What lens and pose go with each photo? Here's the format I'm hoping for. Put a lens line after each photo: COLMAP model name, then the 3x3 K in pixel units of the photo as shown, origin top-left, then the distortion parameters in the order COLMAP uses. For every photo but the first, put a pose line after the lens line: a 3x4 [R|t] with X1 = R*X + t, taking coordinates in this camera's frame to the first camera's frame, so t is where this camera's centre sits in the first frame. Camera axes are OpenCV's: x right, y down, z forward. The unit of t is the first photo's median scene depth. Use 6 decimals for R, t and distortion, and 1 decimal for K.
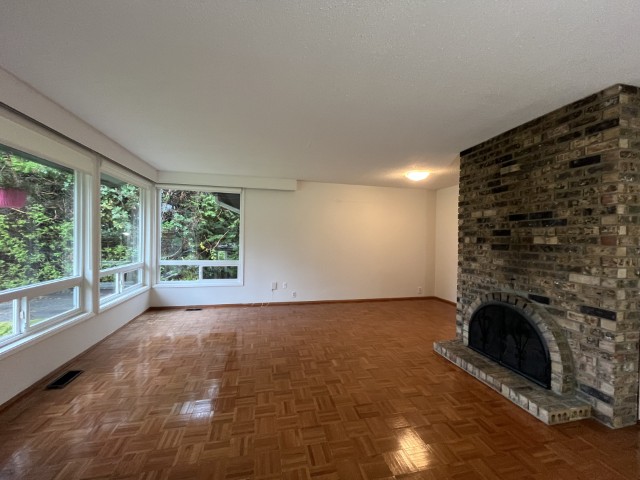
lens RADIAL K [[258.8, 0, 317.8], [0, 258.8, 239.2], [0, 0, 1]] dist [-0.004925, 0.000119]
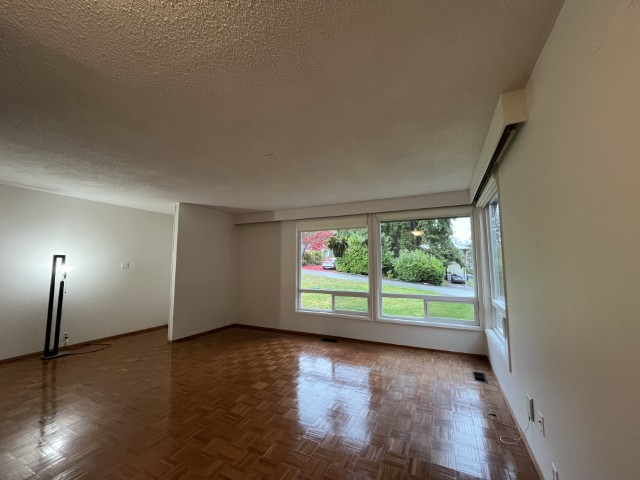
lens RADIAL K [[258.8, 0, 318.6], [0, 258.8, 237.1], [0, 0, 1]] dist [-0.004925, 0.000119]
pose [[-0.622793, -0.096669, -0.776392, 0.307787], [-0.013450, 0.993514, -0.112914, -0.005008], [0.782271, -0.059880, -0.620053, 1.025301]]
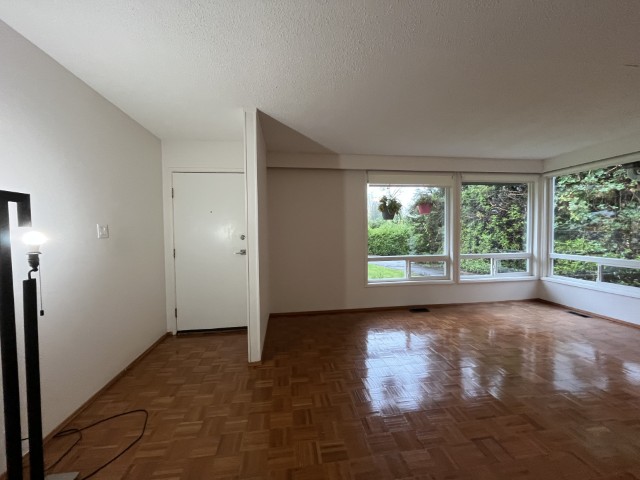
lens RADIAL K [[258.8, 0, 319.6], [0, 258.8, 241.2], [0, 0, 1]] dist [-0.004925, 0.000119]
pose [[-0.086603, 0.026242, -0.995897, 0.386082], [0.005162, 0.999651, 0.025892, 0.009412], [0.996230, -0.002899, -0.086708, 0.218794]]
